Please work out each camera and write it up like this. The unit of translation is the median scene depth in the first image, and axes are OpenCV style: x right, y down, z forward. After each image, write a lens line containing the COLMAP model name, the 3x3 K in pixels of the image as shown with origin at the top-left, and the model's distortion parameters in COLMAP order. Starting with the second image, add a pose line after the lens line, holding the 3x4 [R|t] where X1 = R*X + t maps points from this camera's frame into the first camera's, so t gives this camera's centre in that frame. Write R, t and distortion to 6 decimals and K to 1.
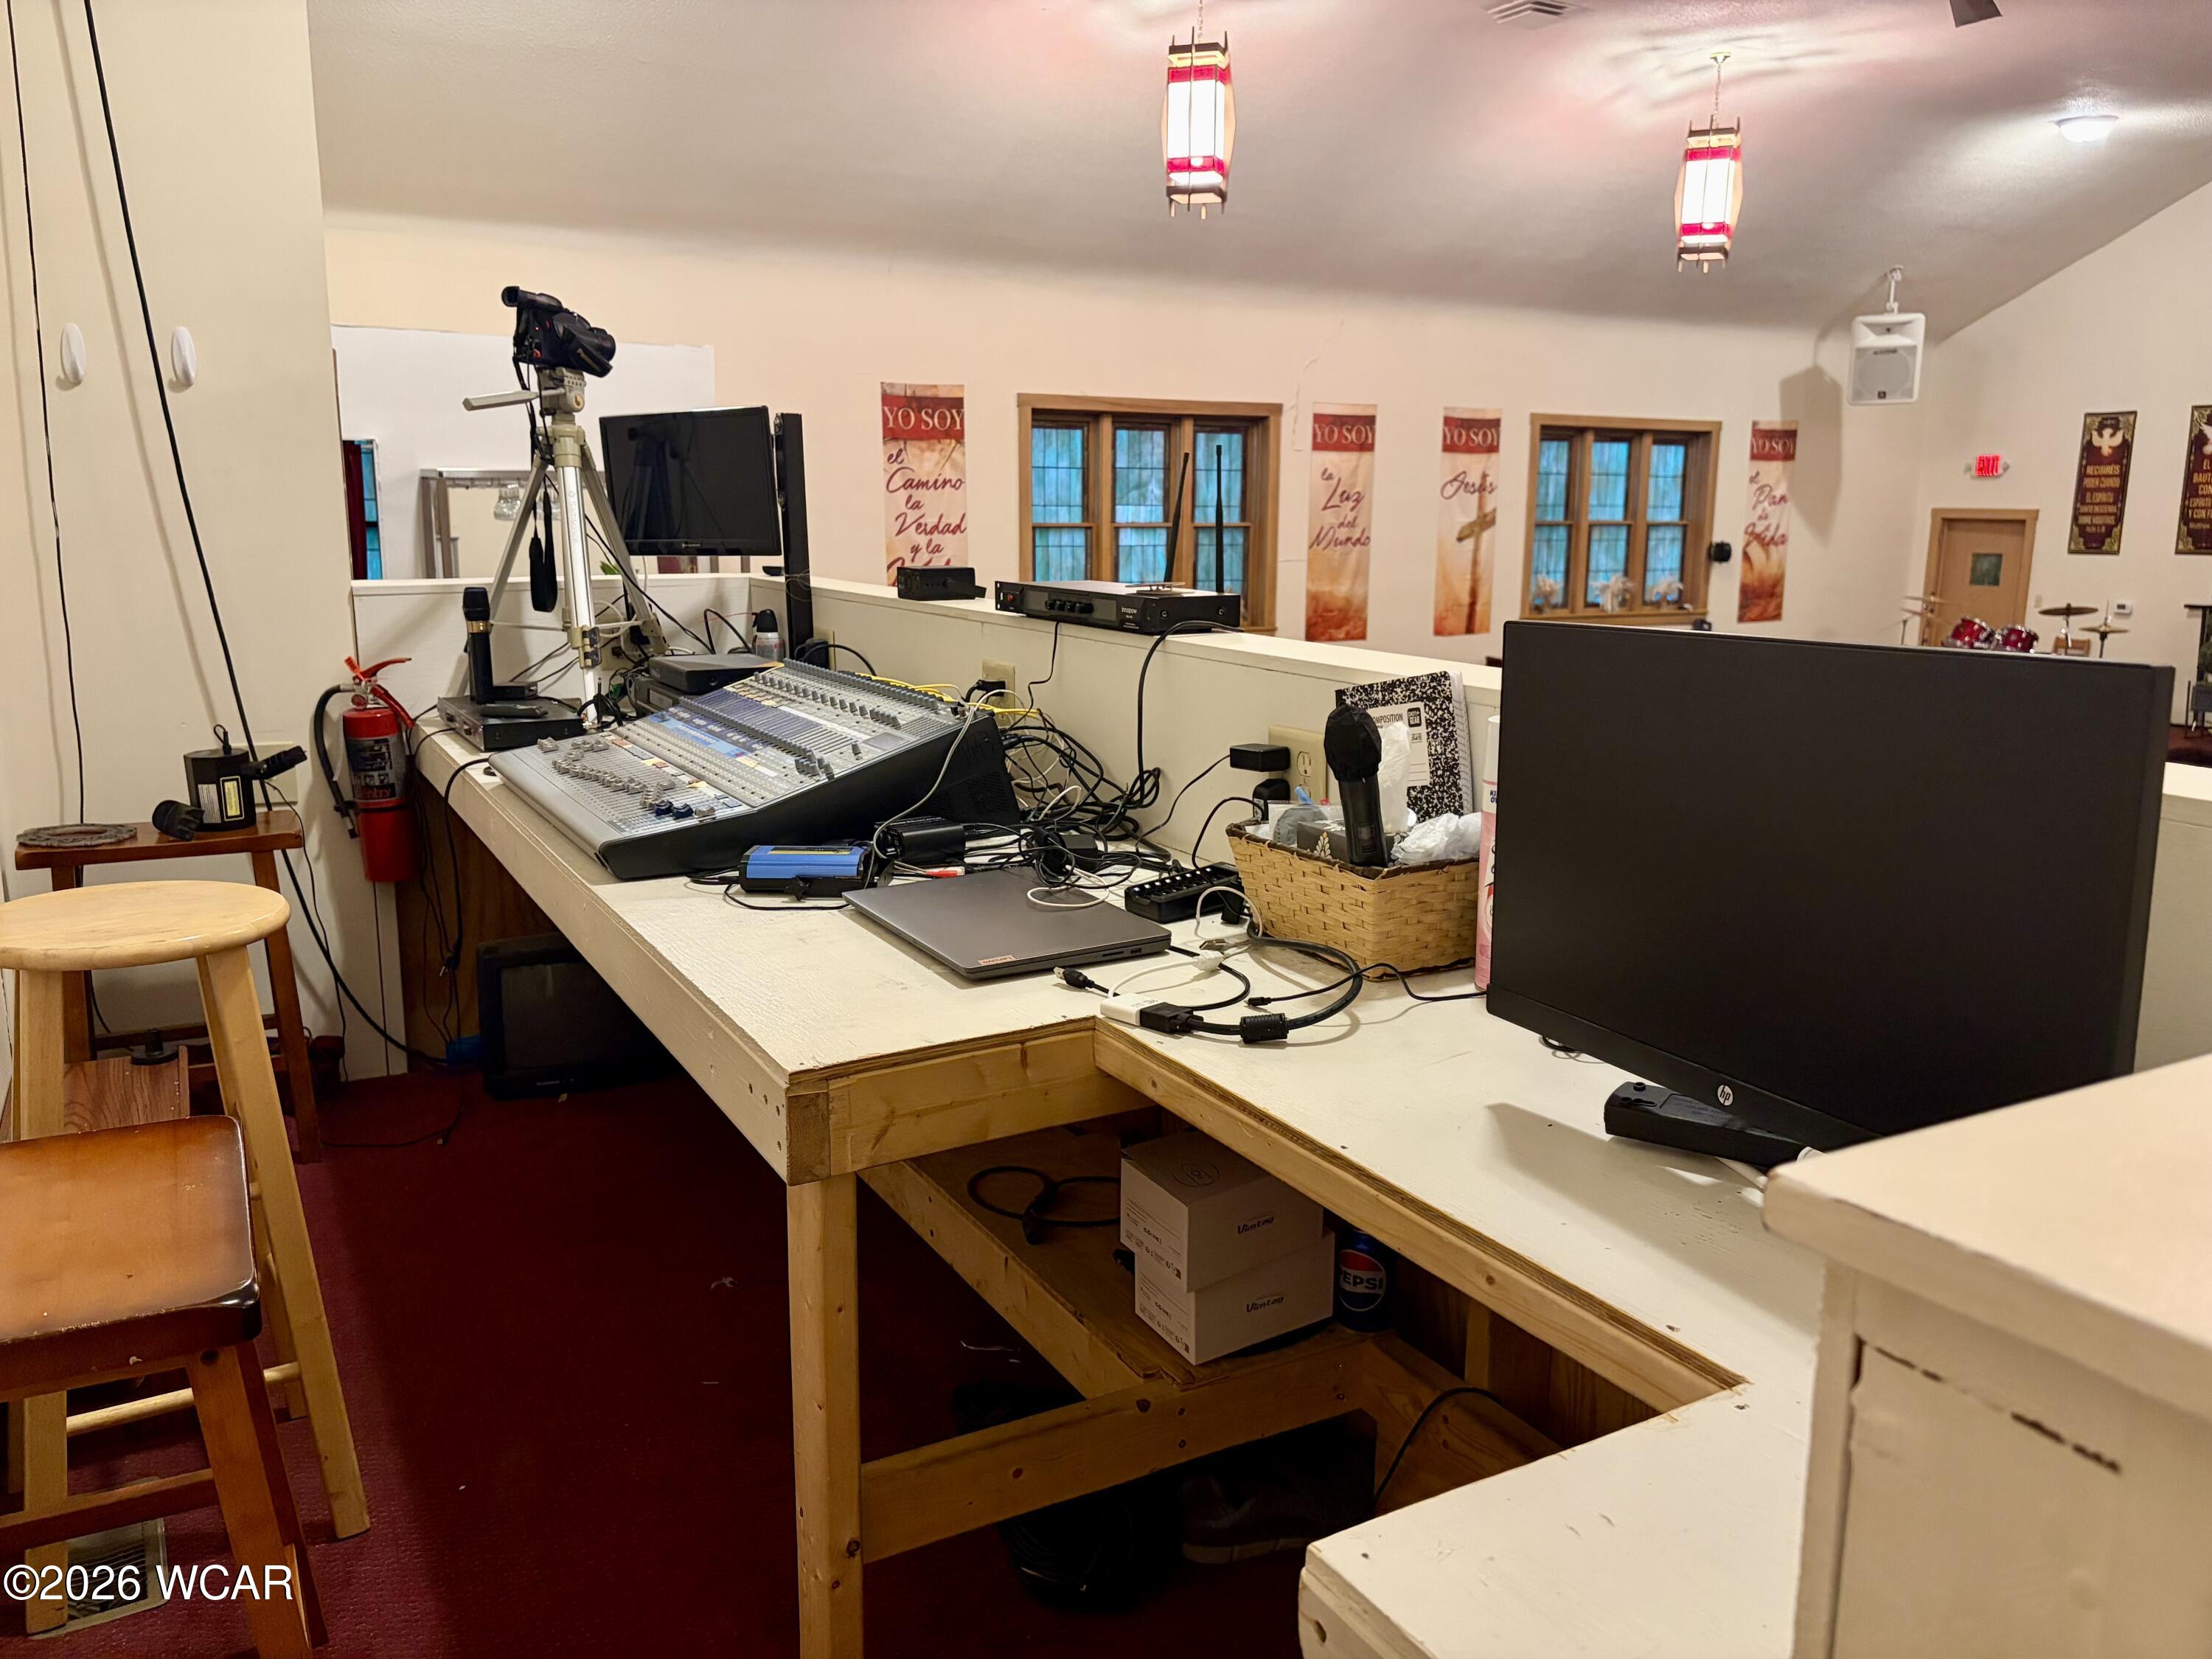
lens RADIAL K [[1664.2, 0, 1106.4], [0, 1664.2, 825.2], [0, 0, 1]] dist [0.026634, -0.023638]
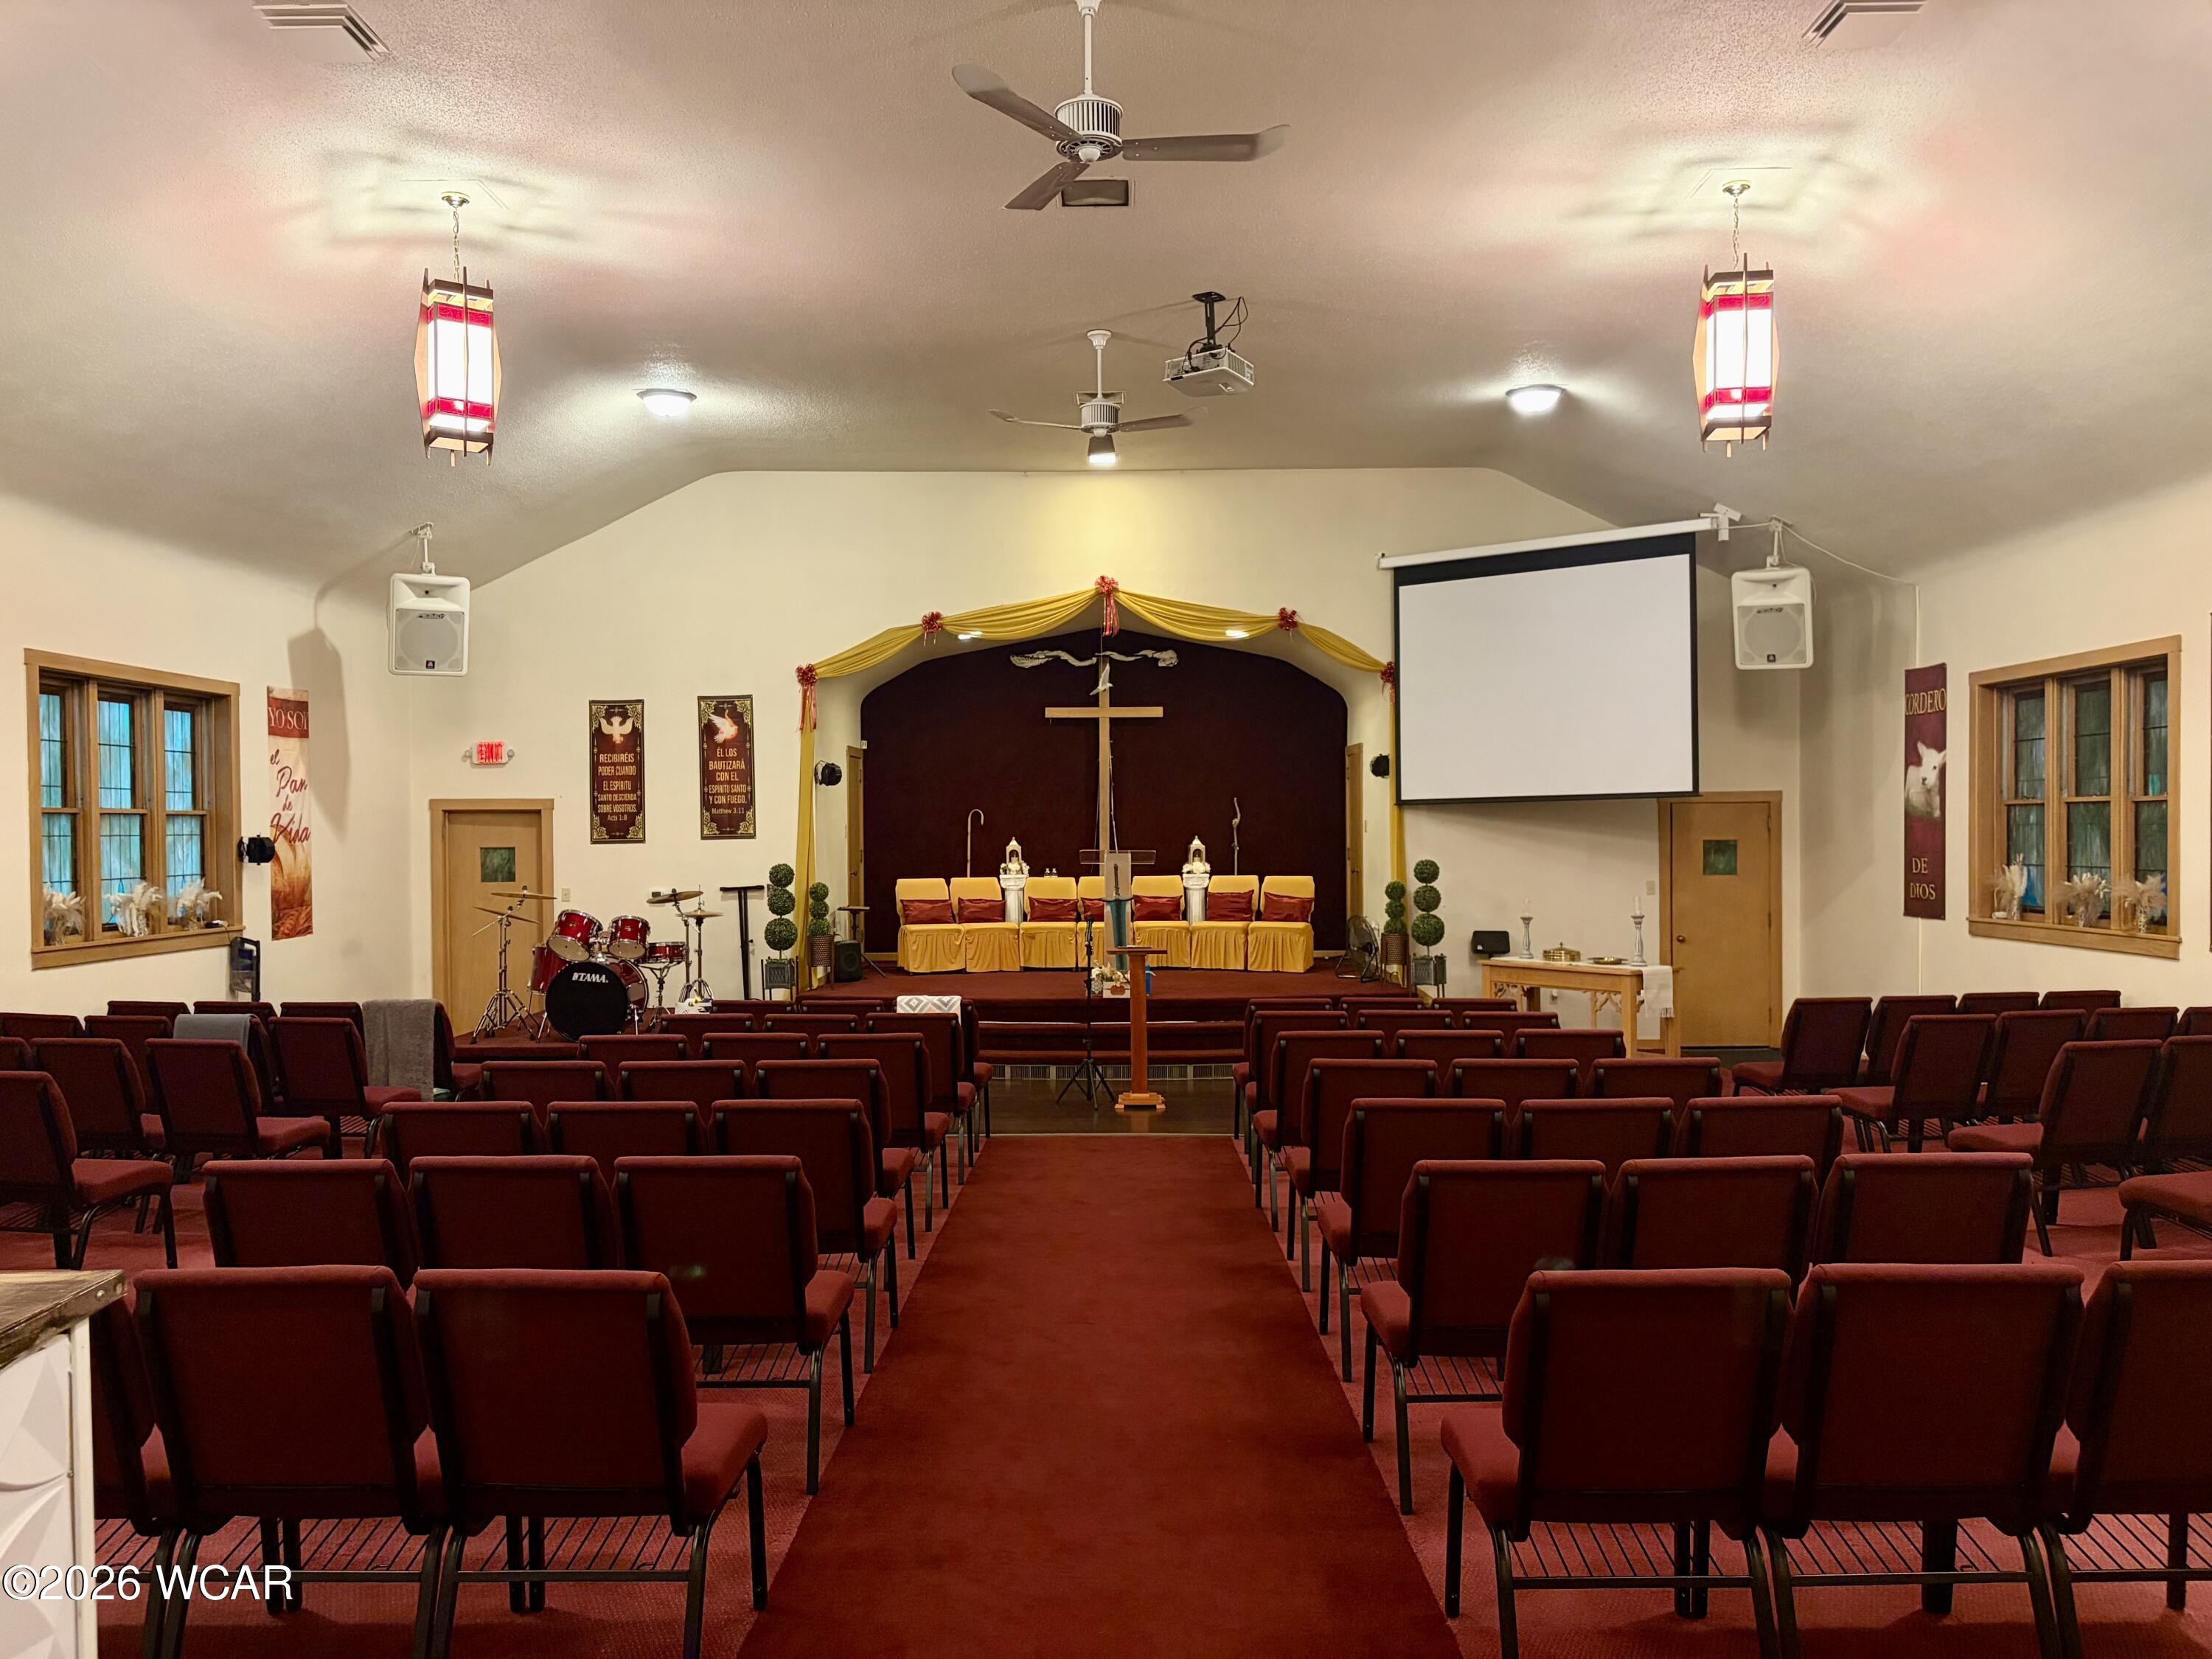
lens RADIAL K [[1664.2, 0, 1109.7], [0, 1664.2, 827.2], [0, 0, 1]] dist [0.026634, -0.023638]
pose [[0.484234, -0.013148, 0.874840, -0.115964], [0.181041, 0.979753, -0.085483, -0.037330], [-0.856003, 0.199776, 0.476810, 0.298767]]
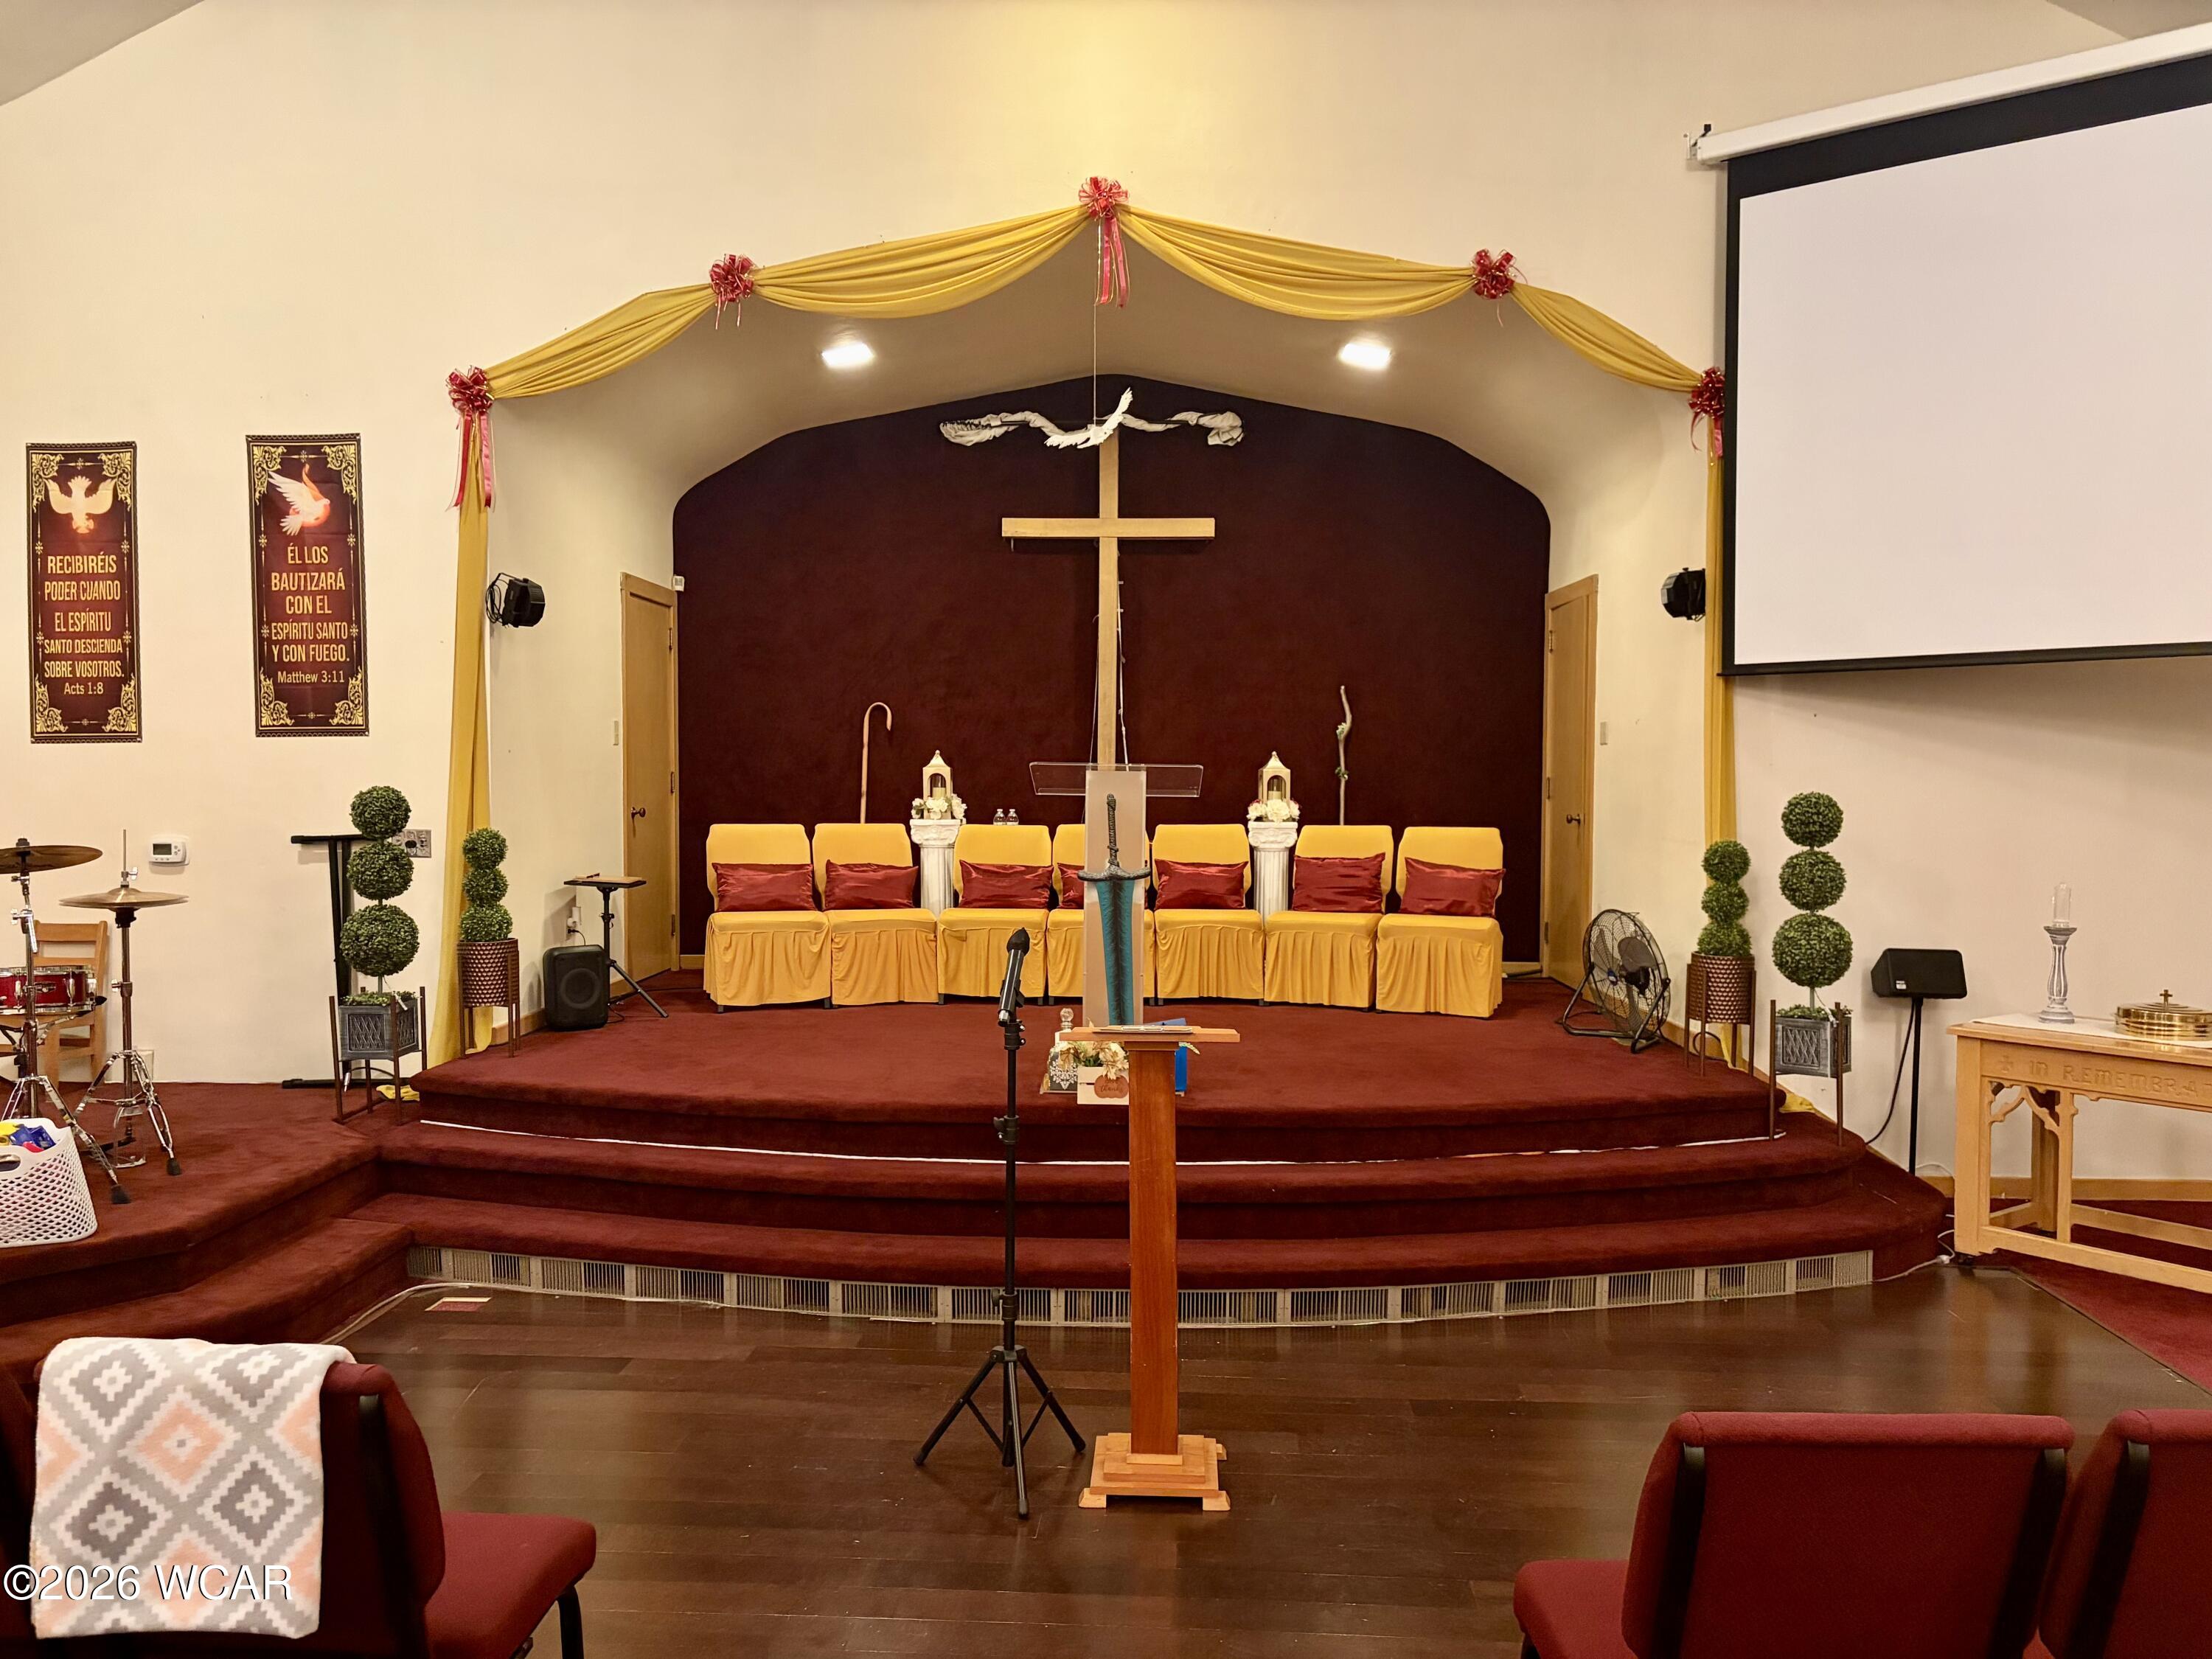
lens RADIAL K [[1664.2, 0, 1156.9], [0, 1664.2, 840.3], [0, 0, 1]] dist [0.026634, -0.023638]
pose [[0.478013, -0.038810, 0.877495, 0.323665], [0.169684, 0.984284, -0.048902, -0.061834], [-0.861807, 0.172273, 0.477086, 0.529530]]
